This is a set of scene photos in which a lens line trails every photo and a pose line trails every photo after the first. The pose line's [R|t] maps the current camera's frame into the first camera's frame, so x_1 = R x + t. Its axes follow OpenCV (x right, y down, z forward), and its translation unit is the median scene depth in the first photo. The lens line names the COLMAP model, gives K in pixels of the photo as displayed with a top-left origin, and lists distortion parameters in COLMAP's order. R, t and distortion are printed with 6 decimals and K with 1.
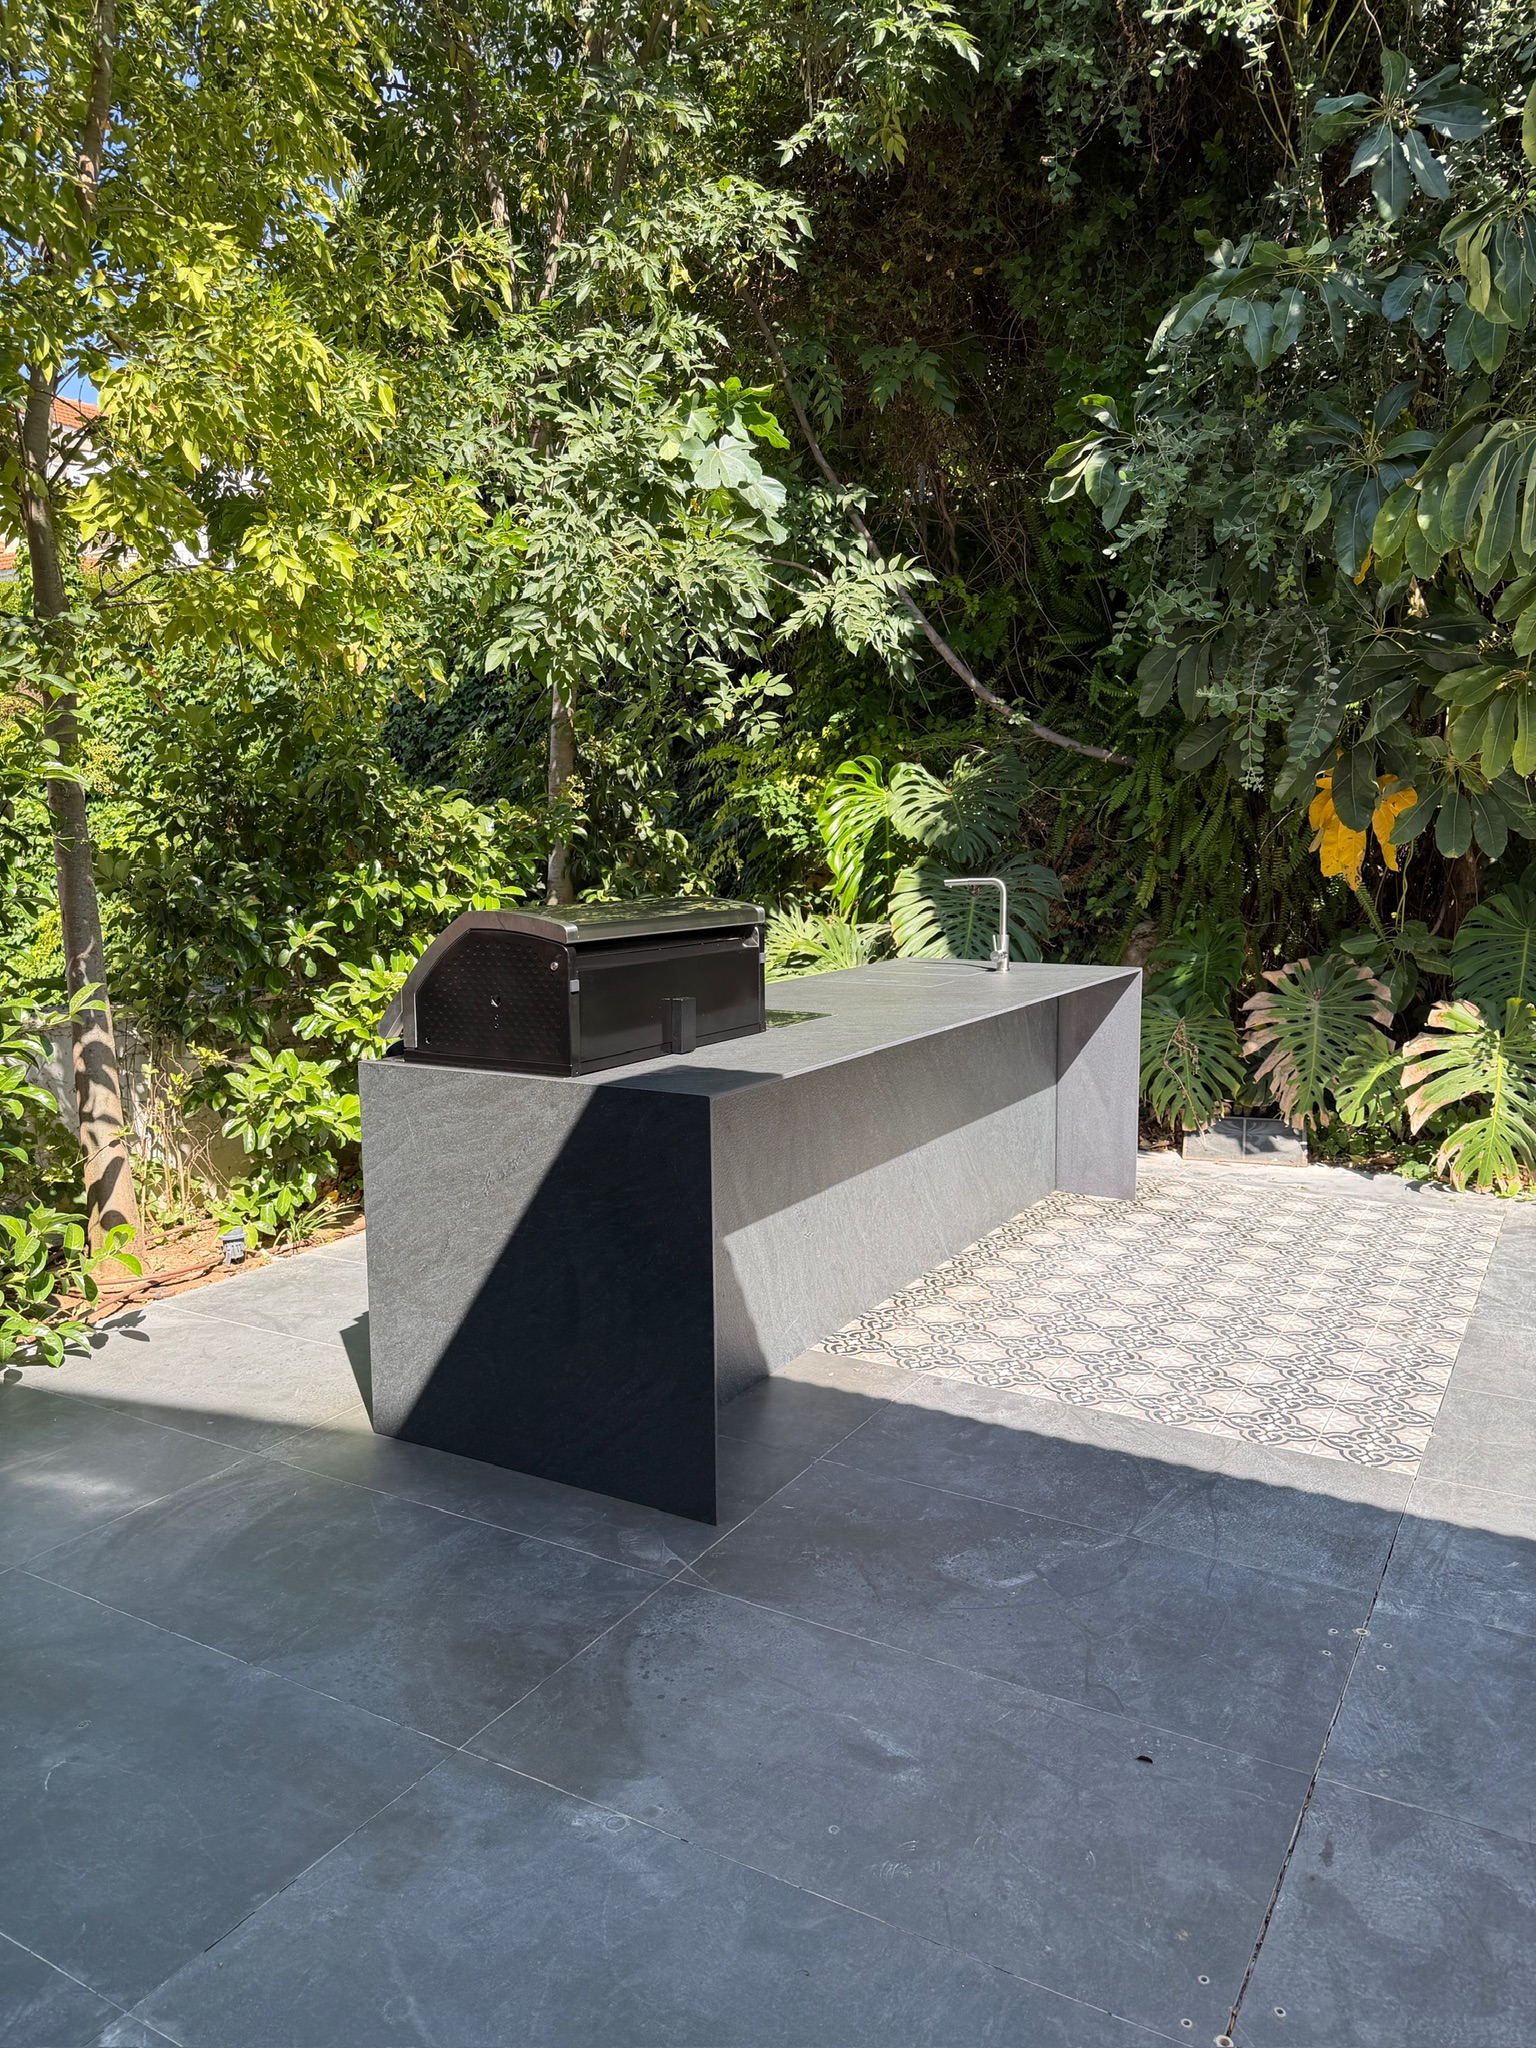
lens RADIAL K [[1472.8, 0, 768.0], [0, 1472.8, 1024.0], [0, 0, 1]] dist [0.064549, -0.073725]
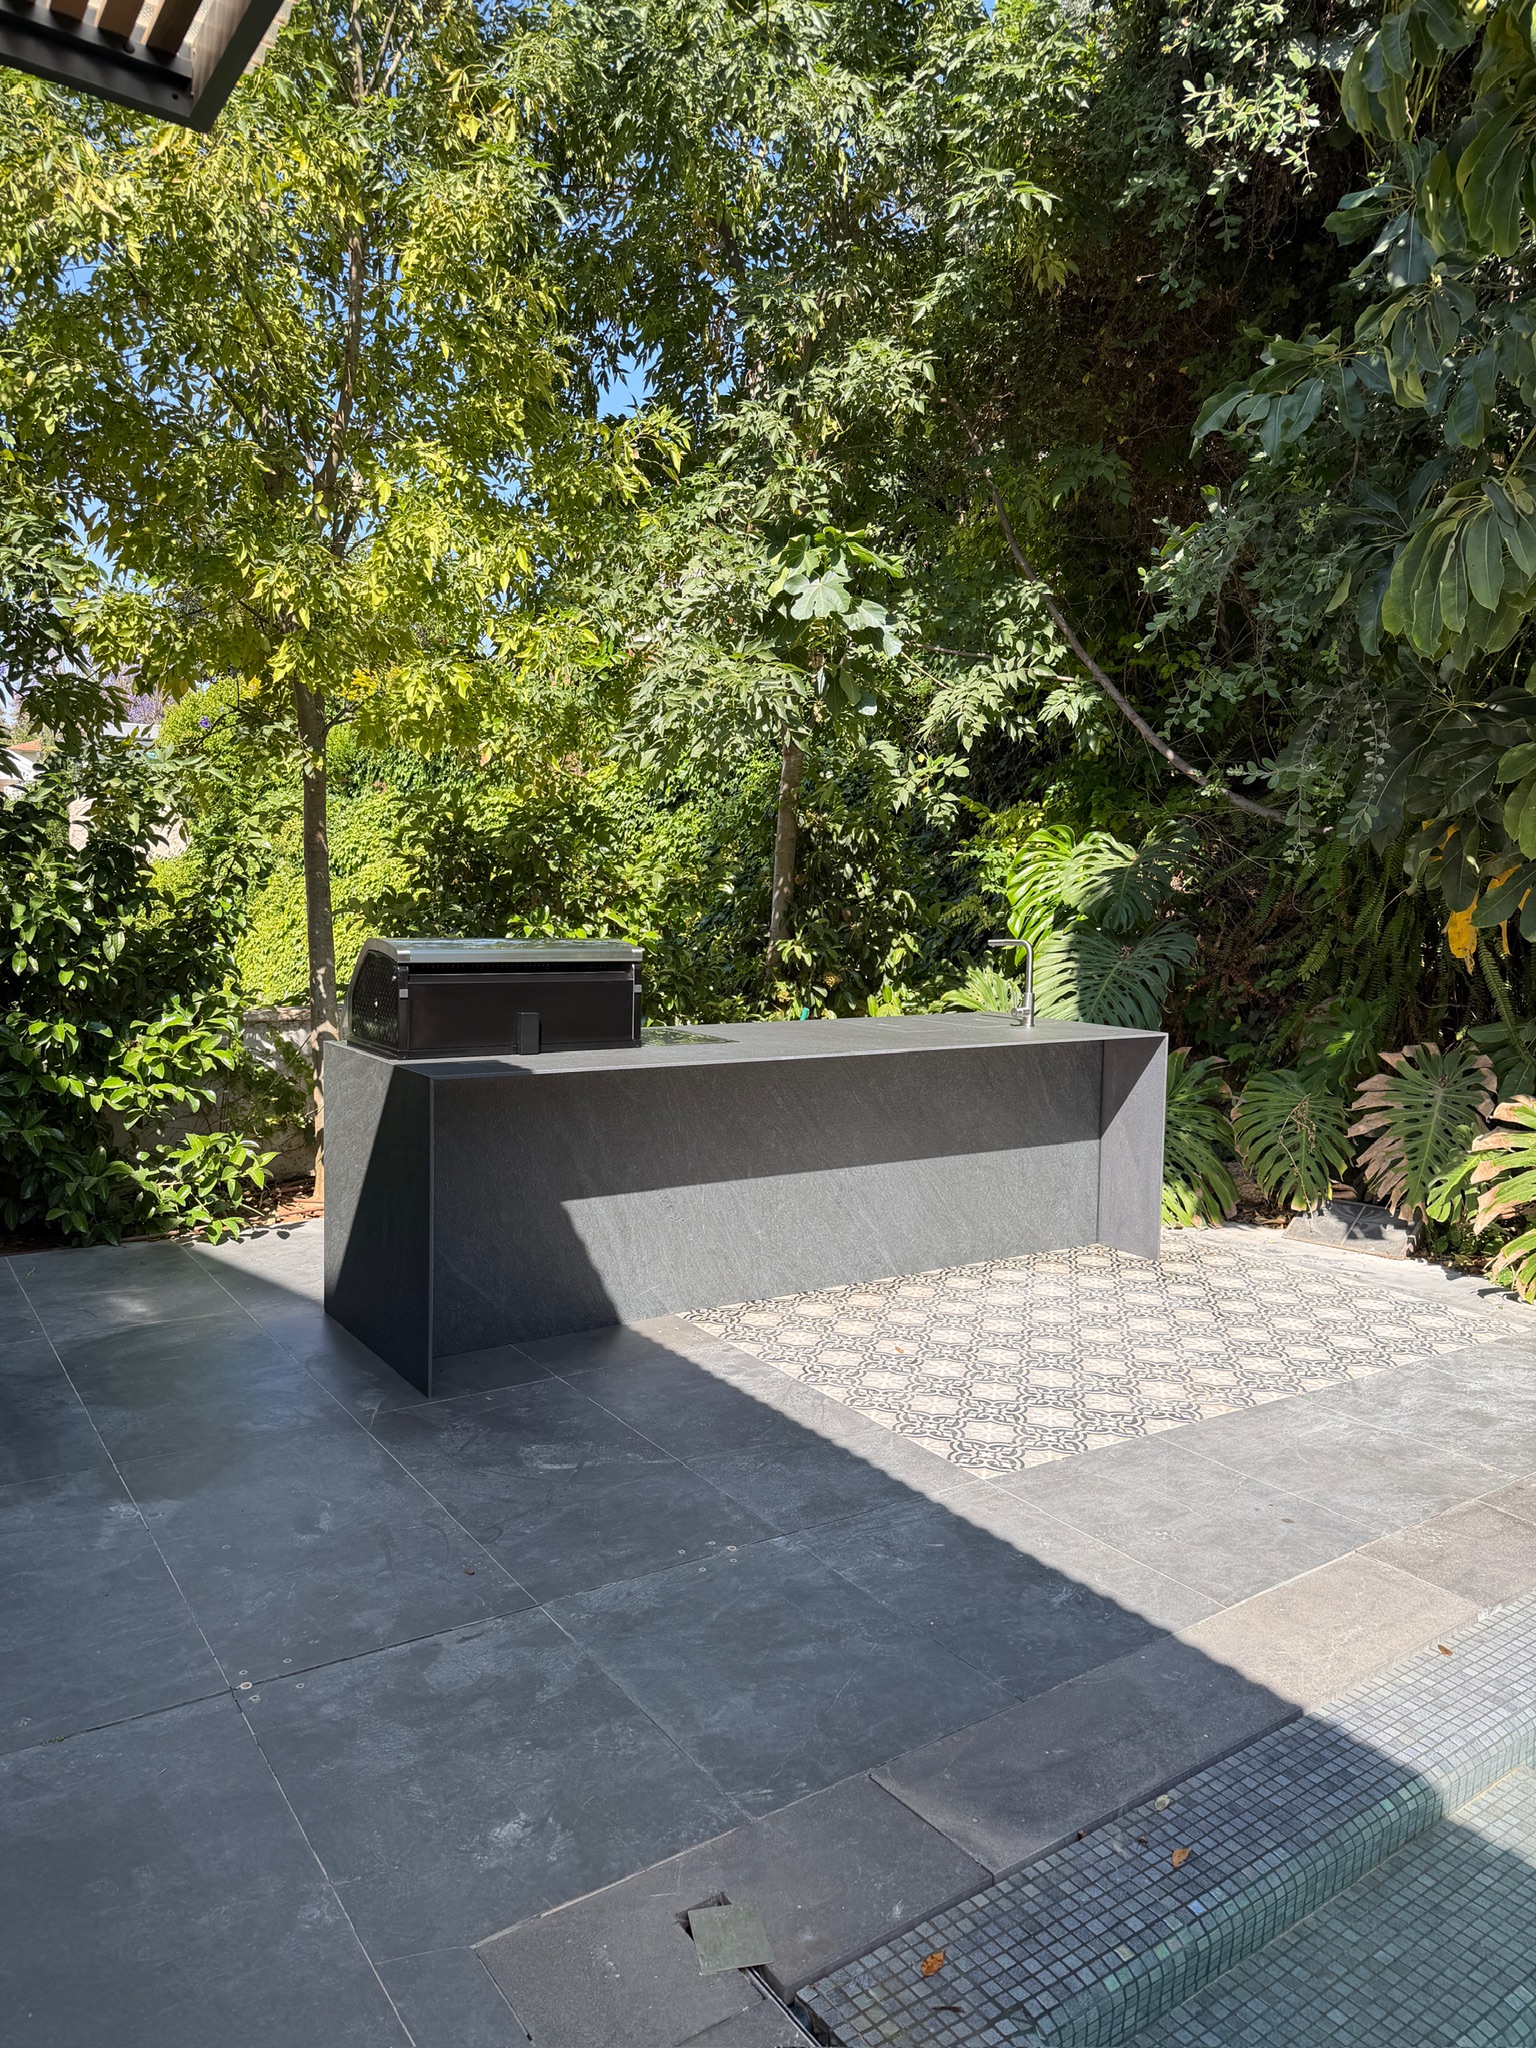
lens RADIAL K [[1472.8, 0, 768.0], [0, 1472.8, 1024.0], [0, 0, 1]] dist [0.064549, -0.073725]
pose [[0.891889, 0.069644, -0.446859, 0.578185], [-0.087073, 0.996029, -0.018557, -0.001726], [0.443792, 0.055460, 0.894412, -0.063324]]
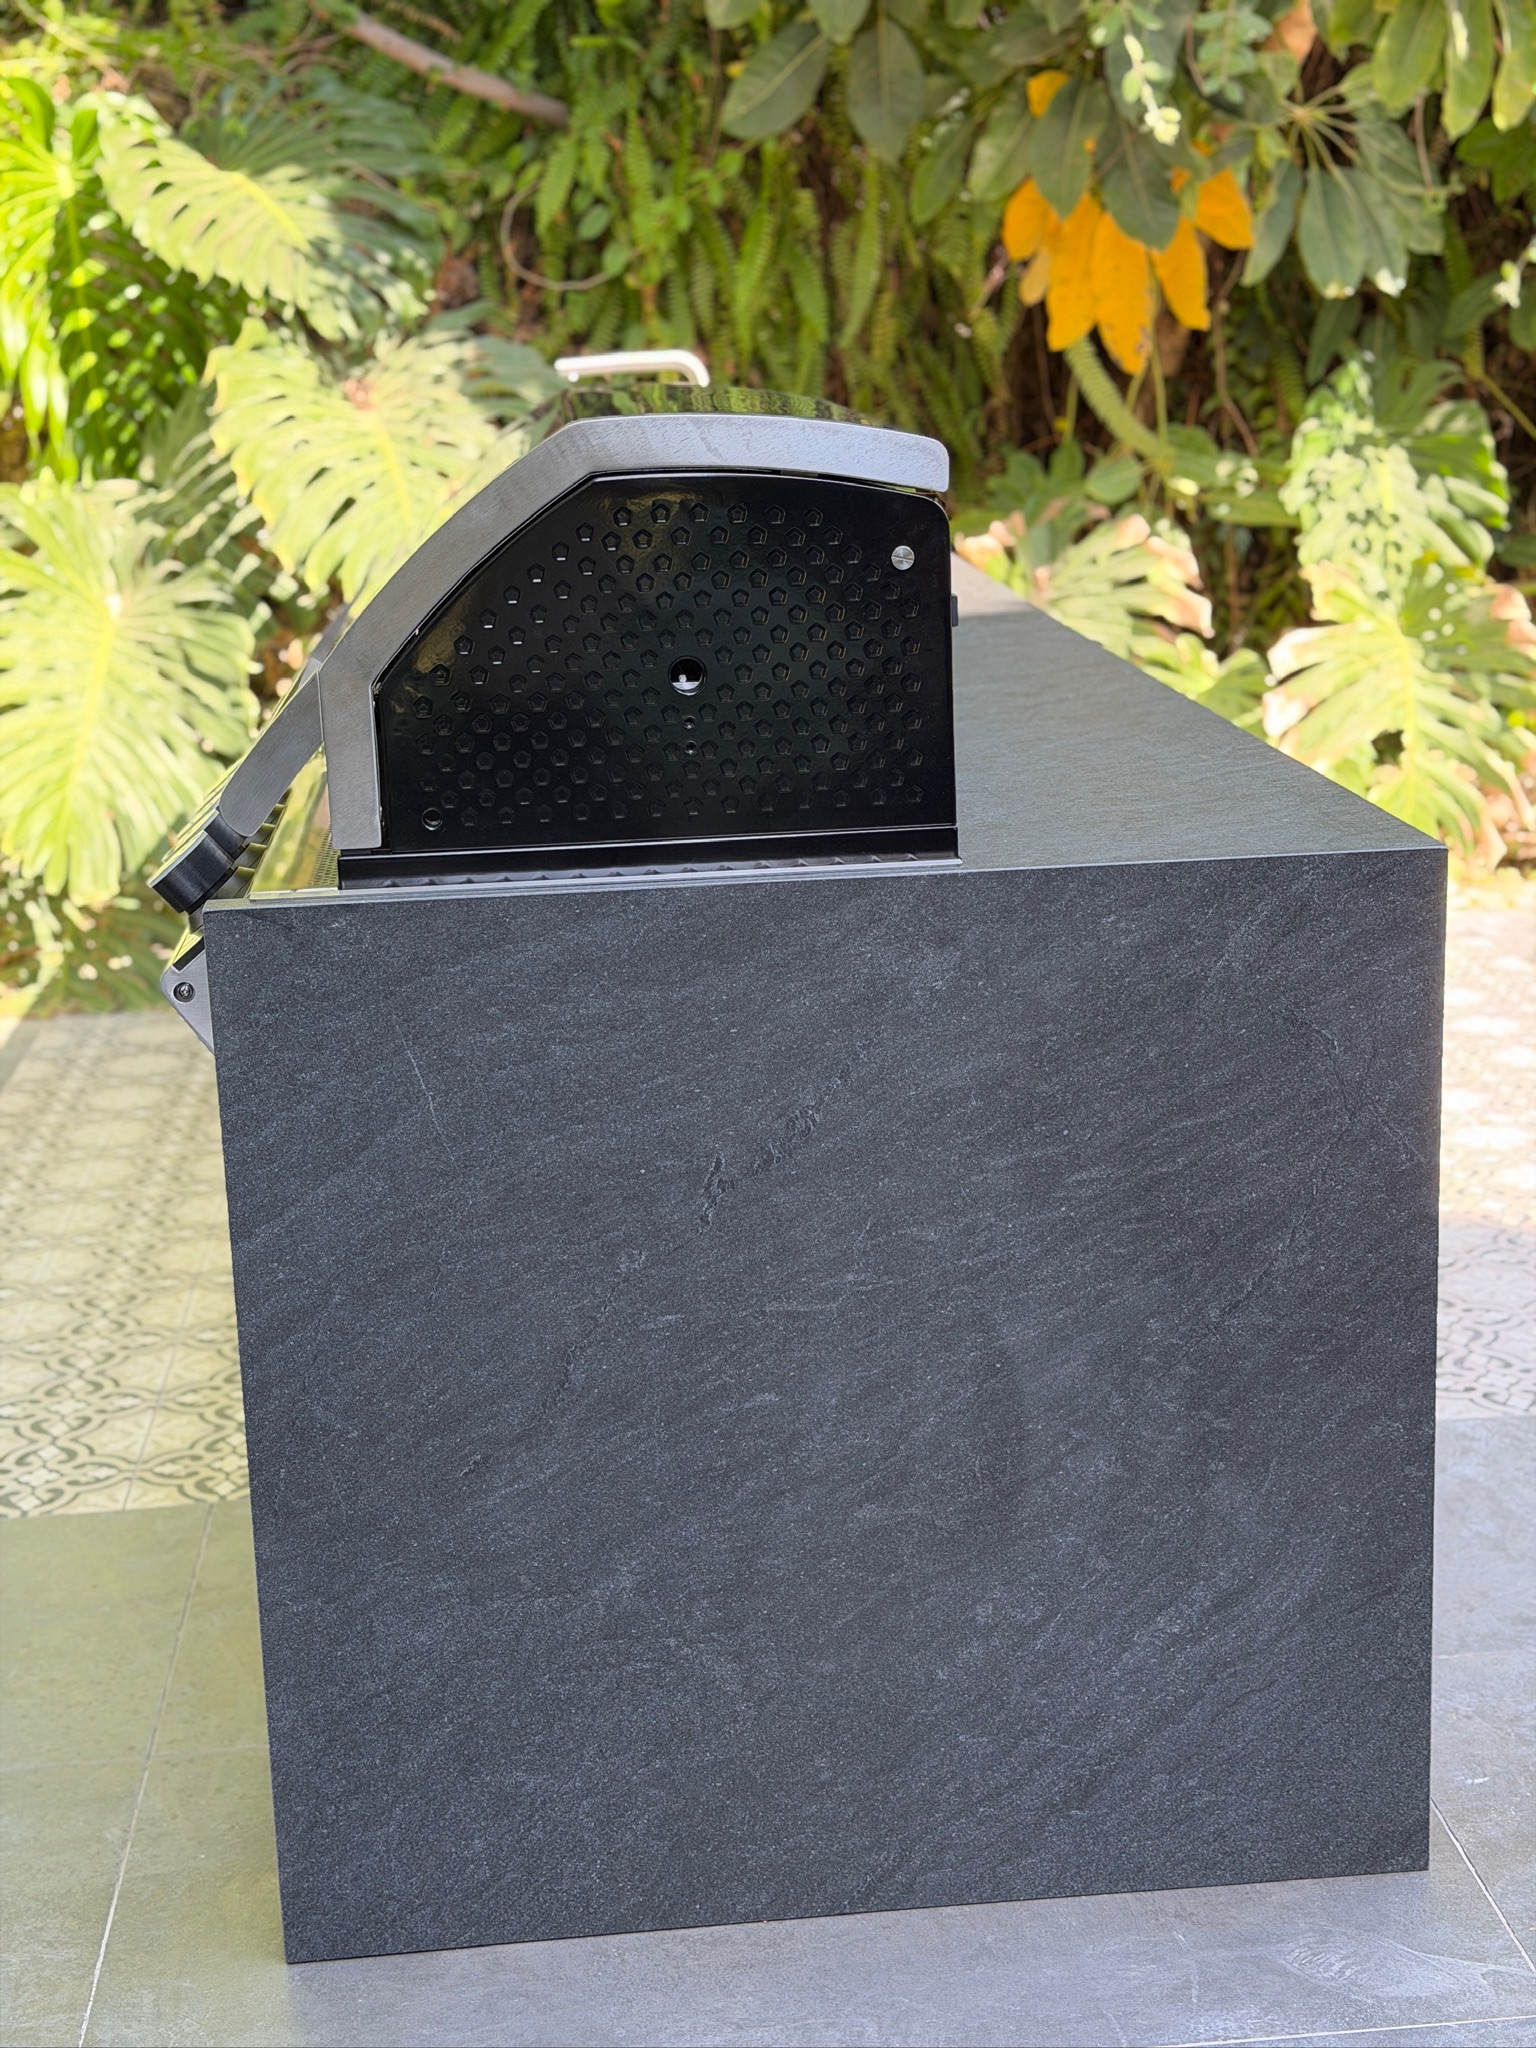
lens RADIAL K [[2876.6, 0, 767.1], [0, 2876.6, 1070.5], [0, 0, 1]] dist [0.075025, -0.008614]
pose [[0.810532, -0.173704, 0.559343, -0.431570], [0.104895, 0.982620, 0.153152, -0.020225], [-0.576225, -0.065462, 0.814665, 0.320816]]
